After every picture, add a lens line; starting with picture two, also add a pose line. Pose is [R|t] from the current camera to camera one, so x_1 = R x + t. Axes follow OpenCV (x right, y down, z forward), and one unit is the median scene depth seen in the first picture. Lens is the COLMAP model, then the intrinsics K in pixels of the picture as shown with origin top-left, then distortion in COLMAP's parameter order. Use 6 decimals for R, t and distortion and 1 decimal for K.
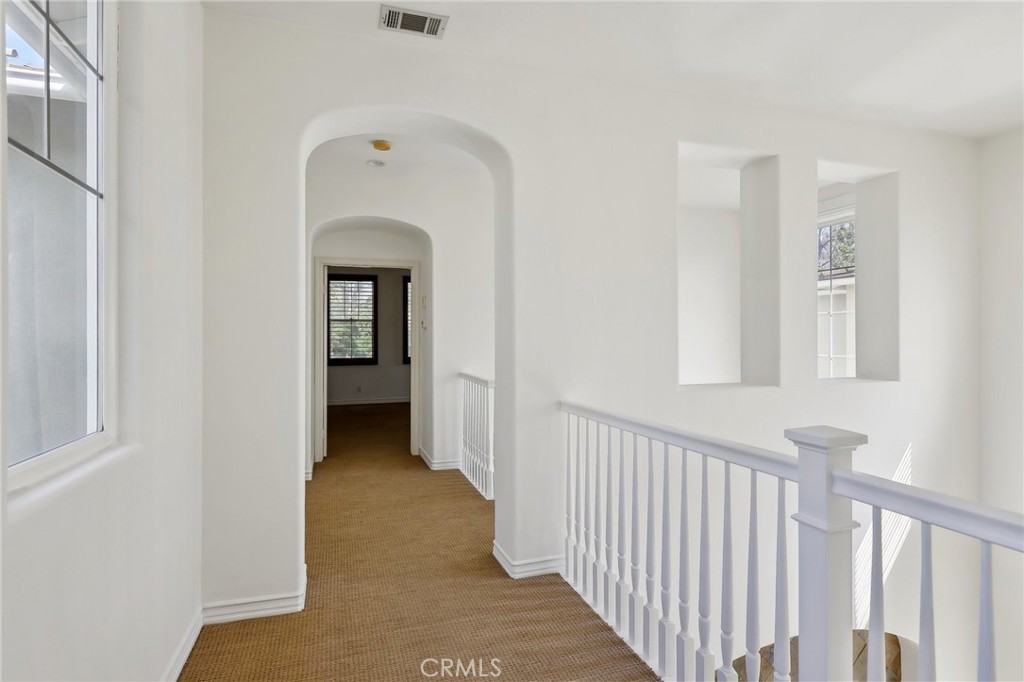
lens RADIAL K [[533.6, 0, 513.1], [0, 533.6, 337.4], [0, 0, 1]] dist [0.006044, -0.002782]
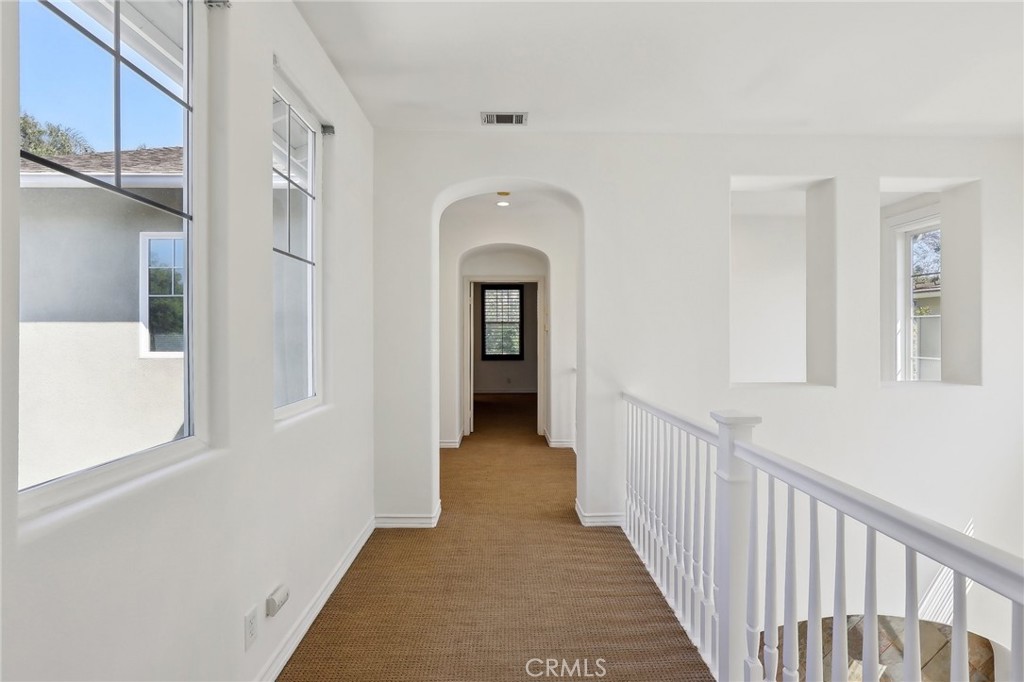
lens RADIAL K [[491.6, 0, 510.2], [0, 491.6, 340.8], [0, 0, 1]] dist [-0.005896, 0.002593]
pose [[0.954439, 0.005837, -0.298350, 0.180225], [-0.002905, 0.999943, 0.010271, -0.014212], [0.298393, -0.008936, 0.954401, -0.194730]]
